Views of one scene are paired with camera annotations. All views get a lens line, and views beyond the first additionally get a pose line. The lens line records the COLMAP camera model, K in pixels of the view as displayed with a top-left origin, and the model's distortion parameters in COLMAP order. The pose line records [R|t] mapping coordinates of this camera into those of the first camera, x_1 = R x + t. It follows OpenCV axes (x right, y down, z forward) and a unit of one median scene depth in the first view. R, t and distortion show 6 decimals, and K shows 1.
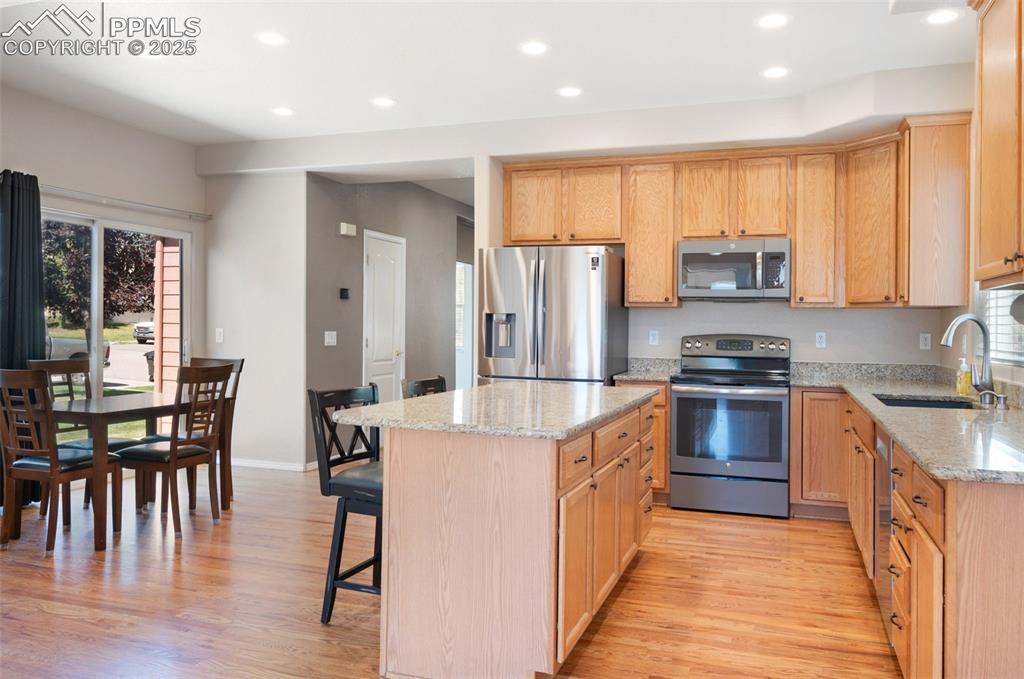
lens RADIAL K [[788.8, 0, 510.5], [0, 788.8, 334.1], [0, 0, 1]] dist [-0.000799, 0.000857]
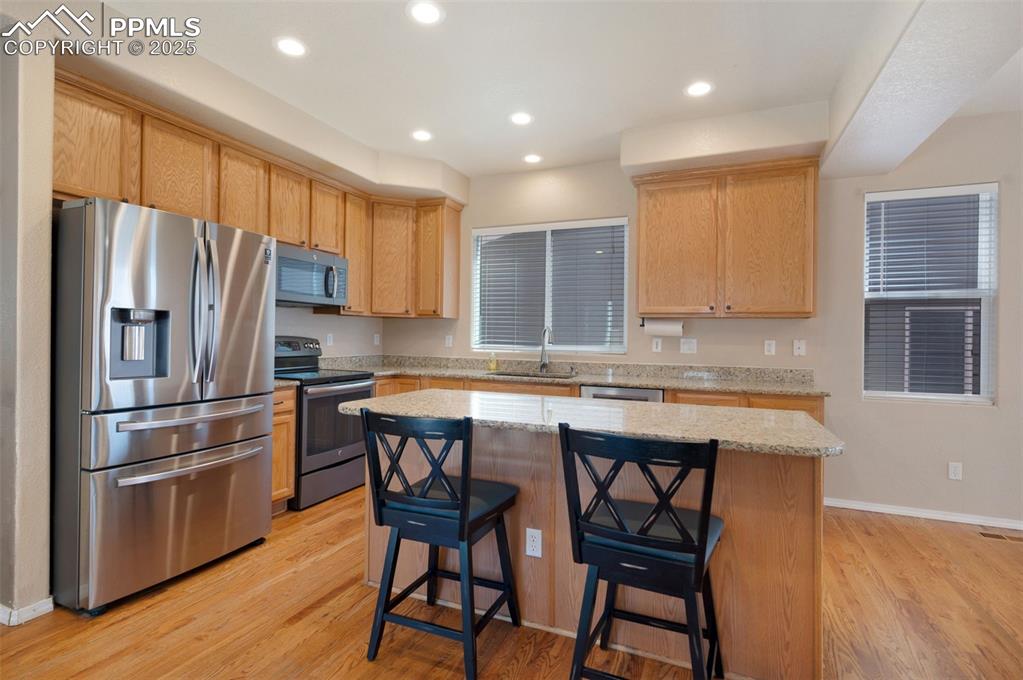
lens RADIAL K [[493.5, 0, 509.7], [0, 493.5, 337.4], [0, 0, 1]] dist [-0.002911, 0.000130]
pose [[0.068112, -0.016417, 0.997543, -0.396190], [-0.006574, 0.999836, 0.016903, -0.011795], [-0.997656, -0.007709, 0.067993, 0.675019]]
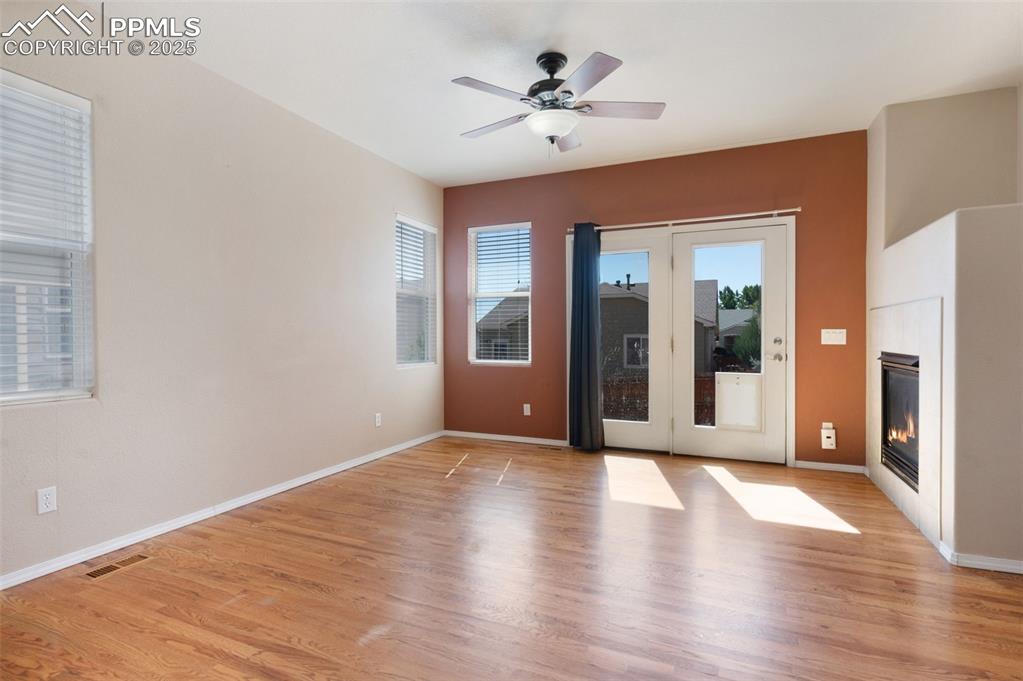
lens RADIAL K [[501.0, 0, 503.9], [0, 501.0, 343.6], [0, 0, 1]] dist [-0.014161, -0.000638]
pose [[-0.996331, -0.009394, 0.085067, -0.177465], [-0.007849, 0.999798, 0.018480, 0.015695], [-0.085223, 0.017744, -0.996204, 0.549812]]
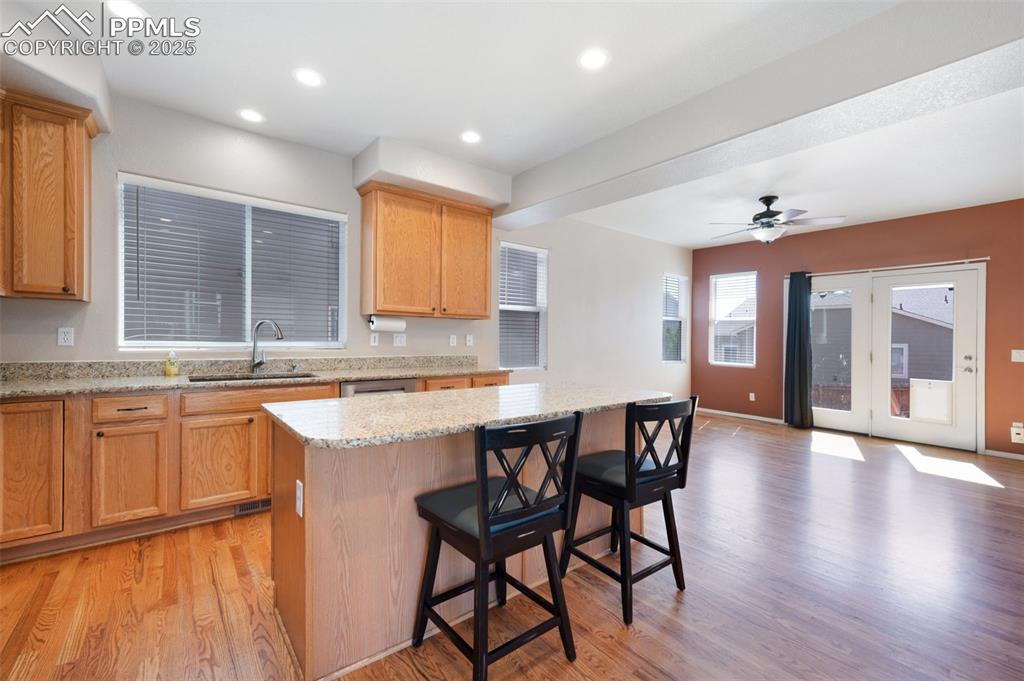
lens RADIAL K [[439.5, 0, 510.7], [0, 439.5, 333.6], [0, 0, 1]] dist [0.001761, 0.000205]
pose [[-0.850328, -0.021134, 0.525828, -0.210307], [-0.023902, 0.999713, 0.001528, -0.005190], [-0.525709, -0.011269, -0.850590, 1.006076]]
